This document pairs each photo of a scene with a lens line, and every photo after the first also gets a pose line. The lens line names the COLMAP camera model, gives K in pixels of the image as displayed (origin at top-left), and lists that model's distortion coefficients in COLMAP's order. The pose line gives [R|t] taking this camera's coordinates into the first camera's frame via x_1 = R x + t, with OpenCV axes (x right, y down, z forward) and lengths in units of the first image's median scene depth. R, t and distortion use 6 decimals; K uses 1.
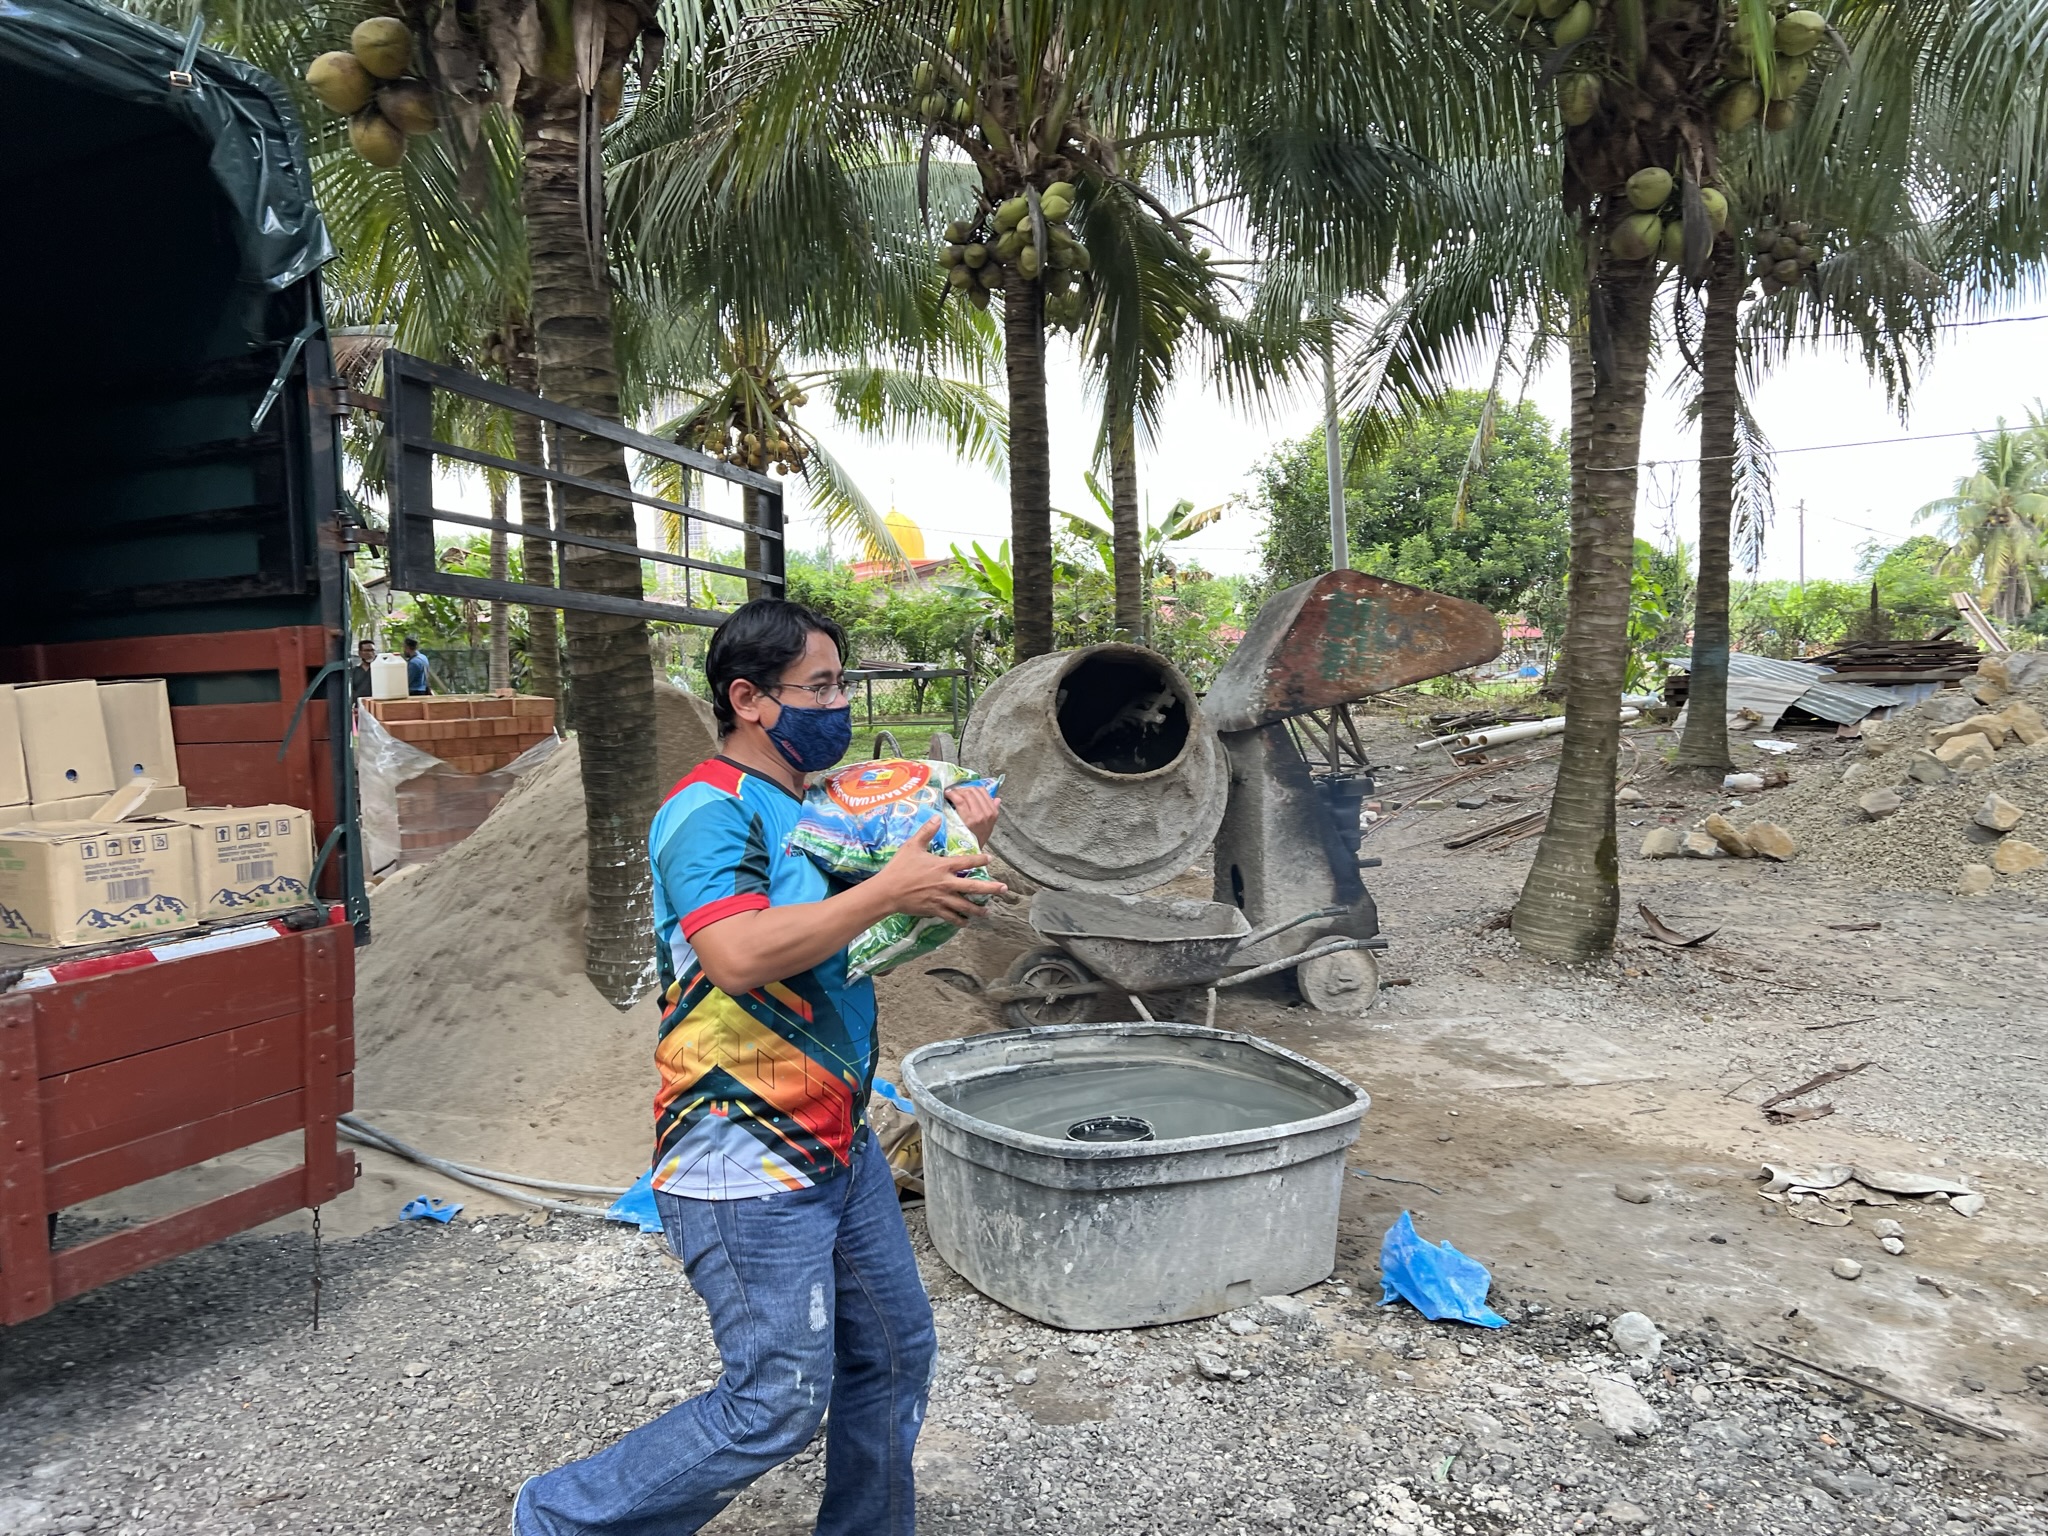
lens RADIAL K [[1566.4, 0, 1053.3], [0, 1566.4, 767.6], [0, 0, 1]] dist [0.049219, -0.051091]
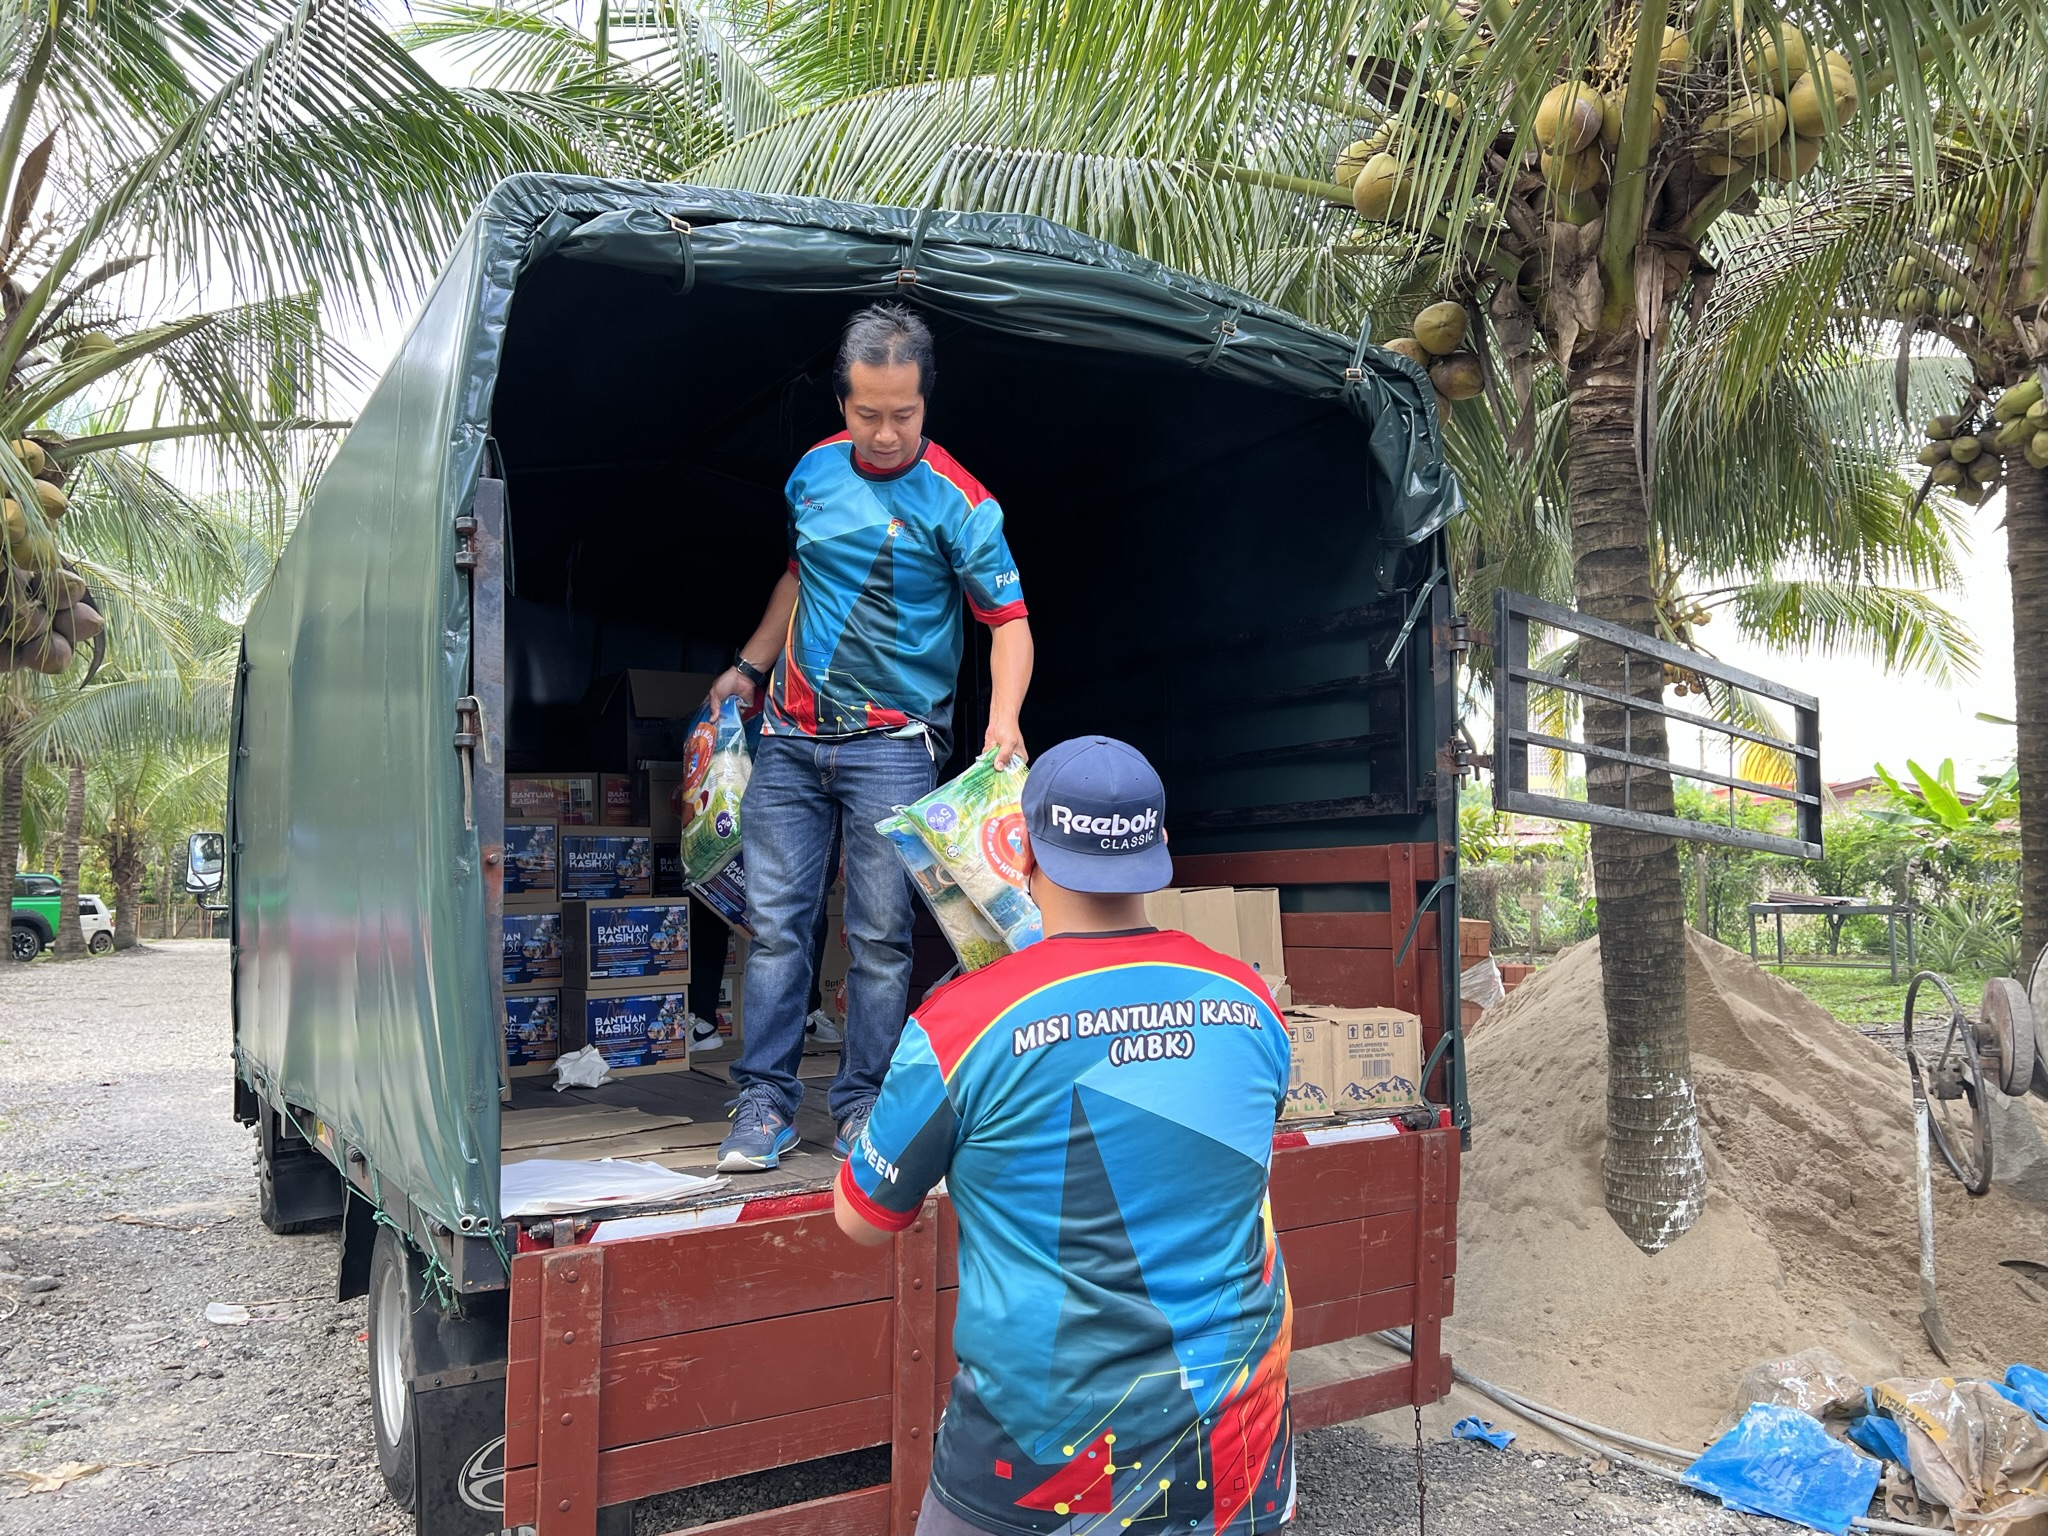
lens RADIAL K [[1566.4, 0, 1011.0], [0, 1566.4, 761.9], [0, 0, 1]] dist [0.049219, -0.051091]
pose [[0.859843, -0.012321, -0.510410, -0.135918], [-0.062806, 0.989563, -0.129692, 0.010245], [0.506681, 0.143571, 0.850095, -0.055209]]
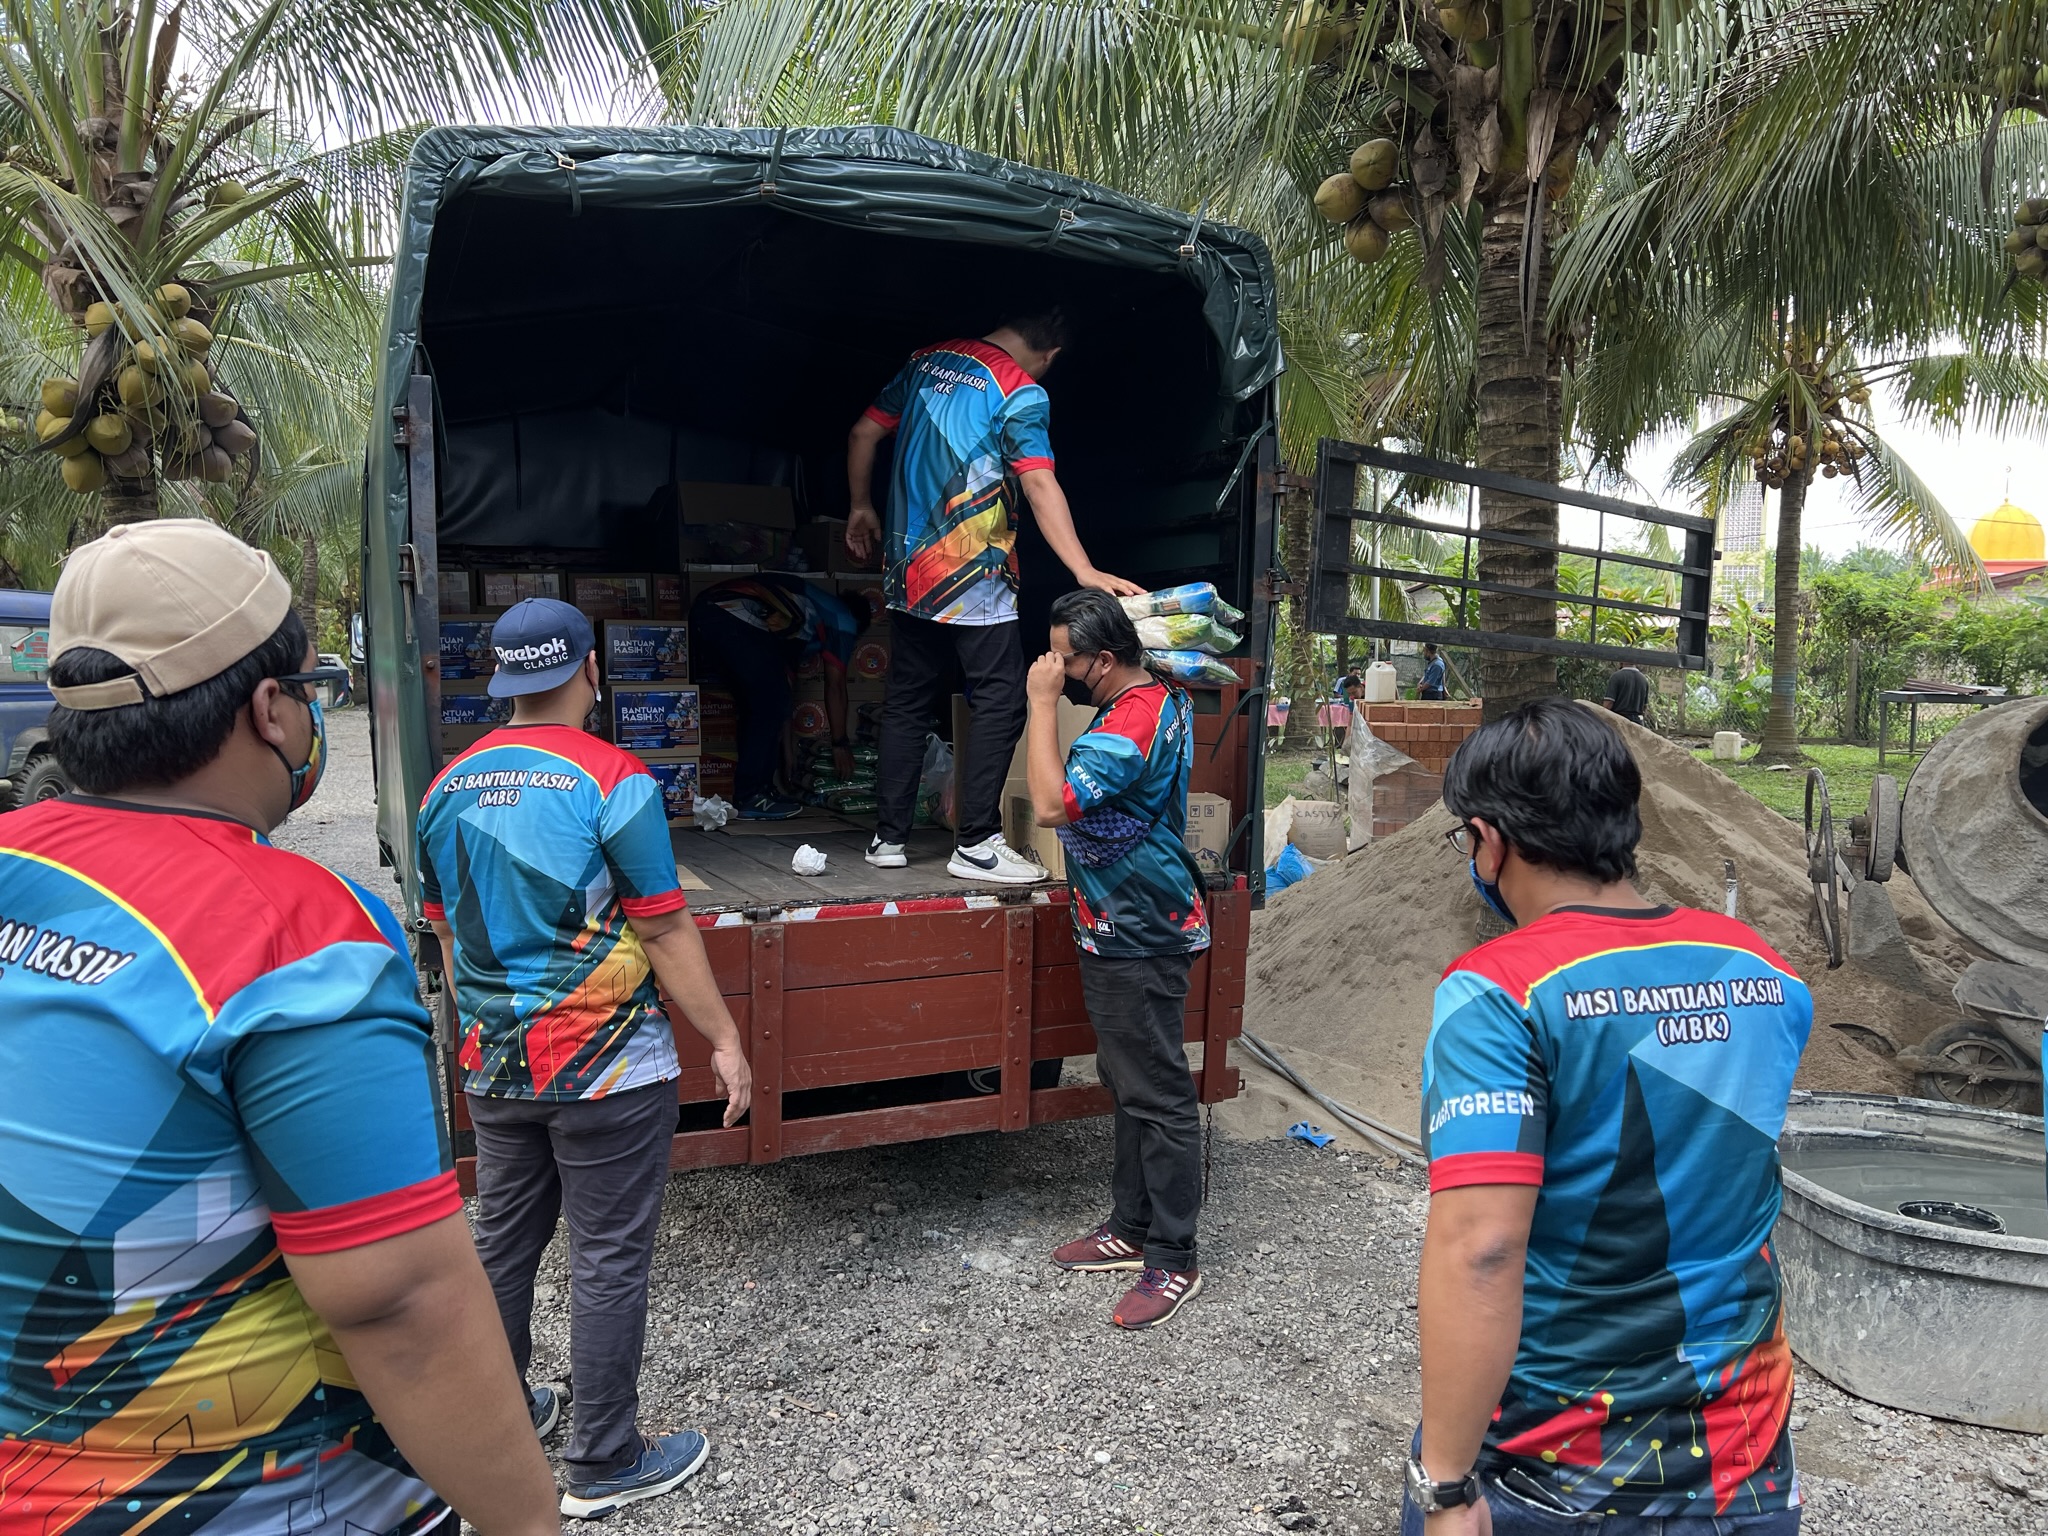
lens RADIAL K [[1566.4, 0, 1016.6], [0, 1566.4, 766.7], [0, 0, 1]] dist [0.049219, -0.051091]
pose [[0.786138, 0.083990, -0.612318, 0.144137], [-0.082979, 0.996097, 0.030097, -0.019156], [0.612456, 0.027149, 0.790039, -0.100083]]
